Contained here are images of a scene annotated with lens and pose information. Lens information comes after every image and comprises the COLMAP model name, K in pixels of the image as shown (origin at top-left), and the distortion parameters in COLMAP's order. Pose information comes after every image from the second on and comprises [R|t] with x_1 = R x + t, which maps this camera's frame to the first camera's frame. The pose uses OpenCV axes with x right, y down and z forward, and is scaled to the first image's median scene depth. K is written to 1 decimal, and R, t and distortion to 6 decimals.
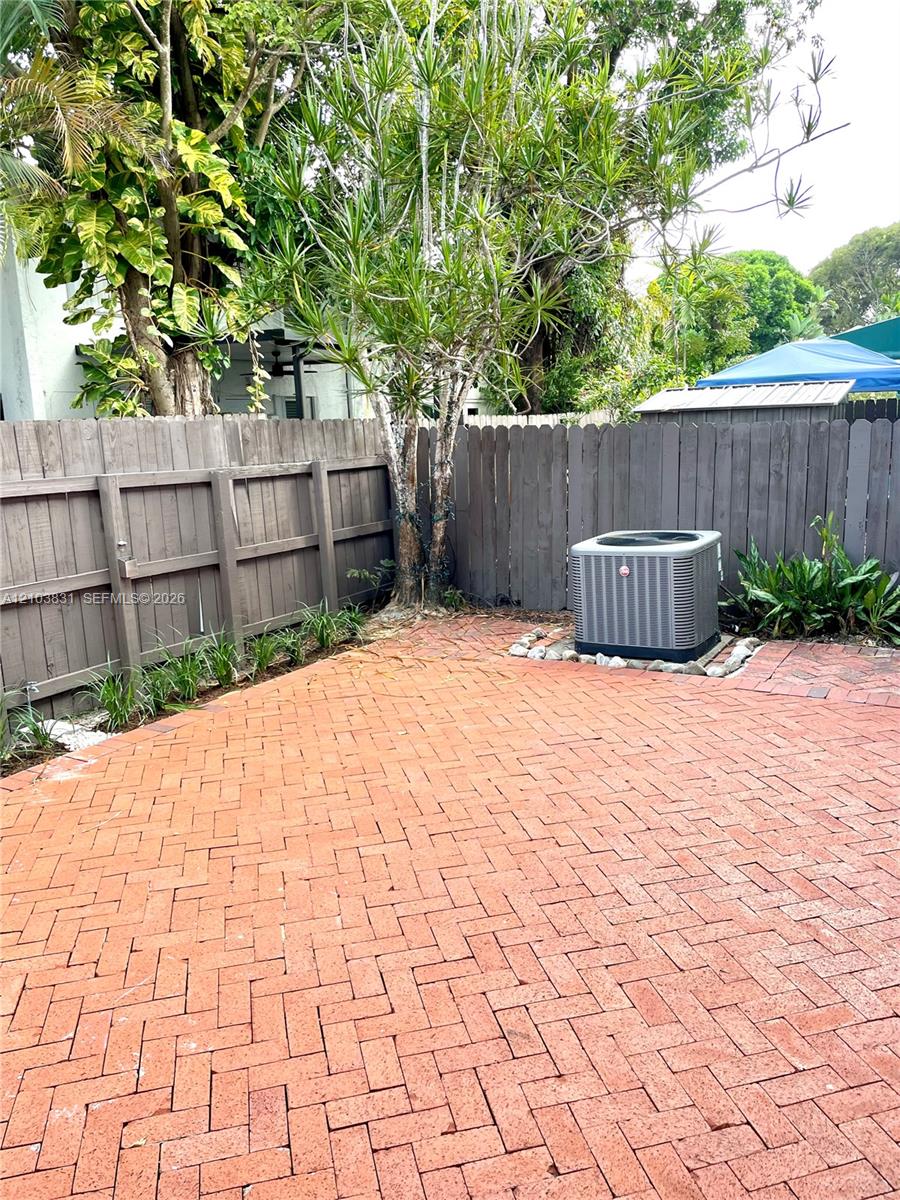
lens RADIAL K [[911.9, 0, 449.5], [0, 911.9, 599.6], [0, 0, 1]] dist [0.084541, -0.098537]
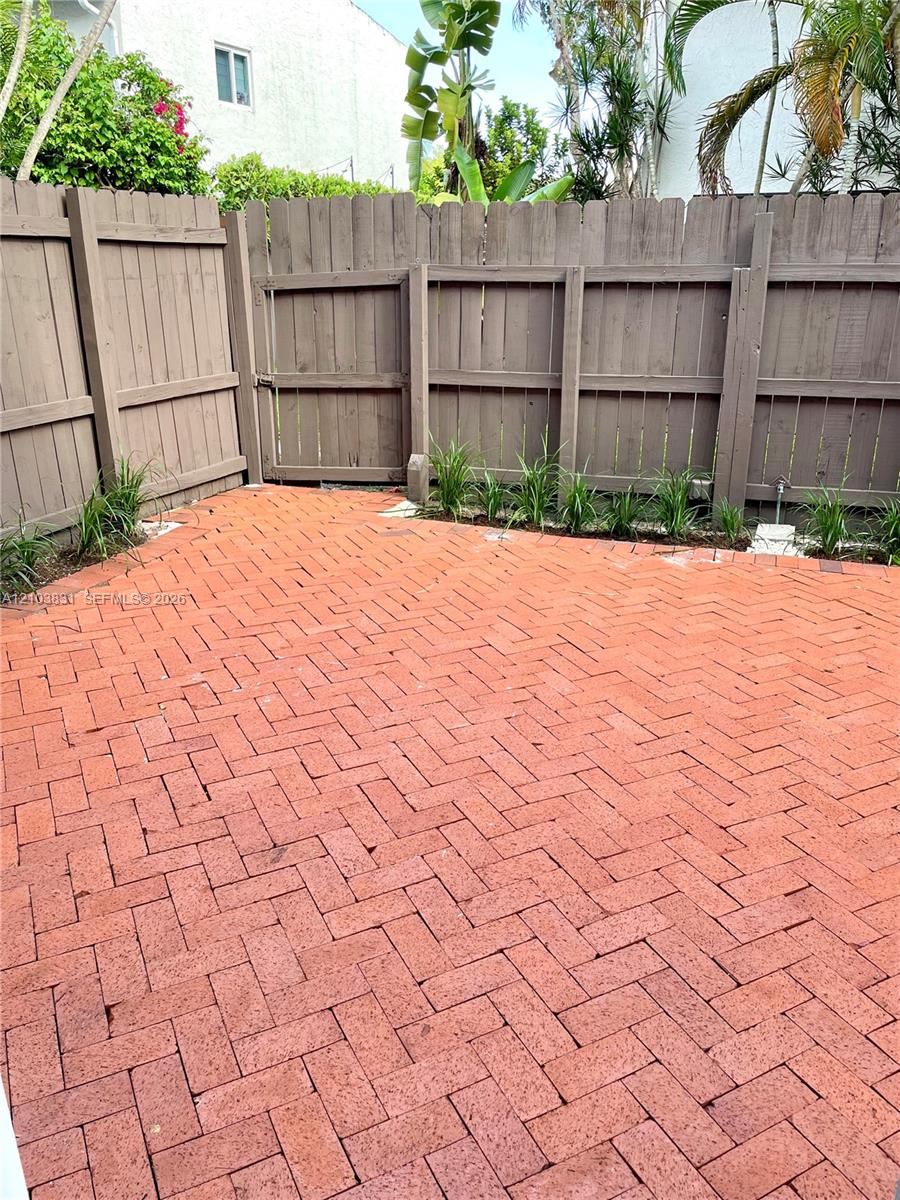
lens RADIAL K [[911.9, 0, 450.9], [0, 911.9, 600.7], [0, 0, 1]] dist [0.084541, -0.098537]
pose [[0.223738, 0.373554, -0.900221, 0.637681], [-0.197168, 0.921887, 0.333541, -0.080919], [0.954498, 0.102869, 0.279914, 0.660480]]
